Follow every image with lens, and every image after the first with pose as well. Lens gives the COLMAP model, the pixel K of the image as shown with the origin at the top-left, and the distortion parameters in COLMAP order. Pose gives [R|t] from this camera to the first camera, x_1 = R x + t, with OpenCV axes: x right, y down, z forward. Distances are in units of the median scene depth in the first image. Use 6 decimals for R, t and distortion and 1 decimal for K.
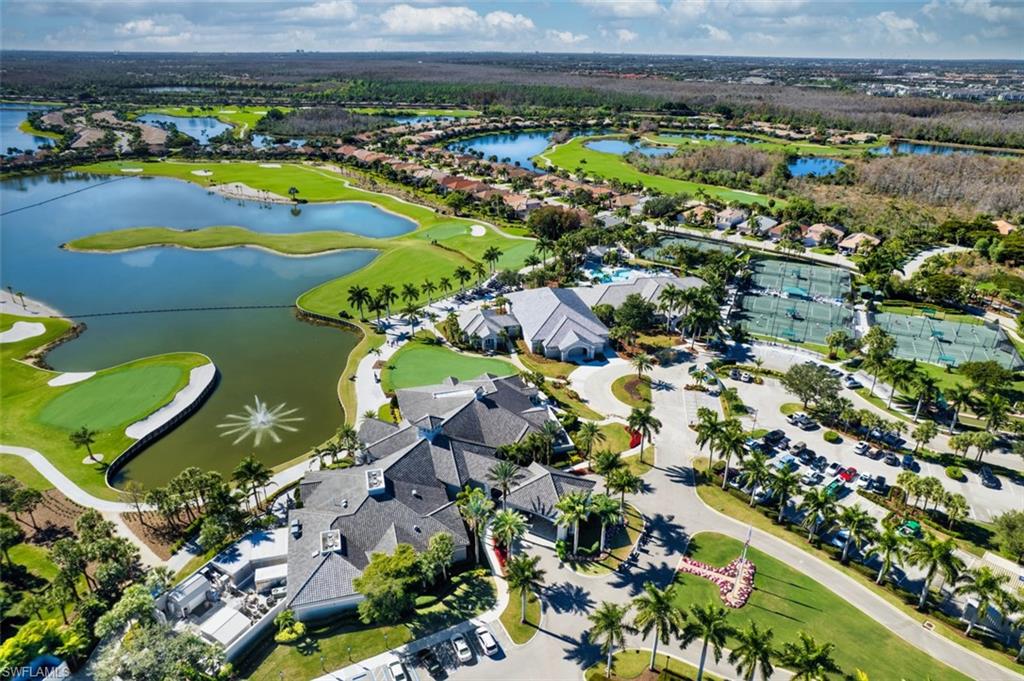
lens RADIAL K [[660.5, 0, 512.0], [0, 660.5, 340.5], [0, 0, 1]] dist [-0.073300, 0.062125]
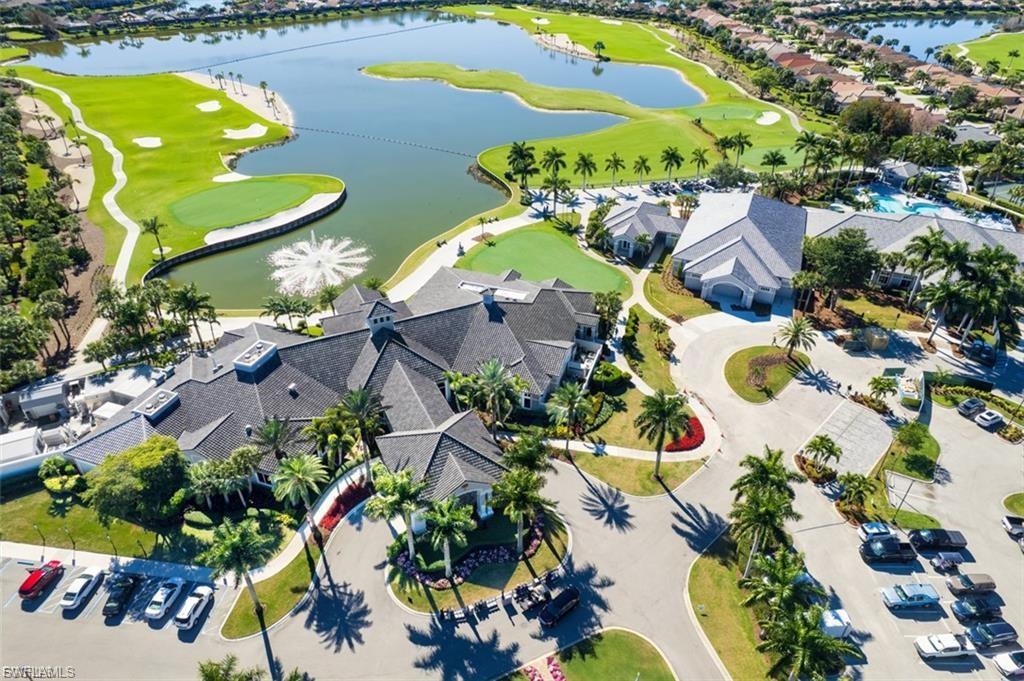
lens RADIAL K [[660.5, 0, 512.0], [0, 660.5, 340.5], [0, 0, 1]] dist [-0.073300, 0.062125]
pose [[0.814976, 0.317057, -0.485067, 0.269086], [-0.237586, 0.946277, 0.219344, -0.030331], [0.528552, -0.063515, 0.846521, 0.325530]]
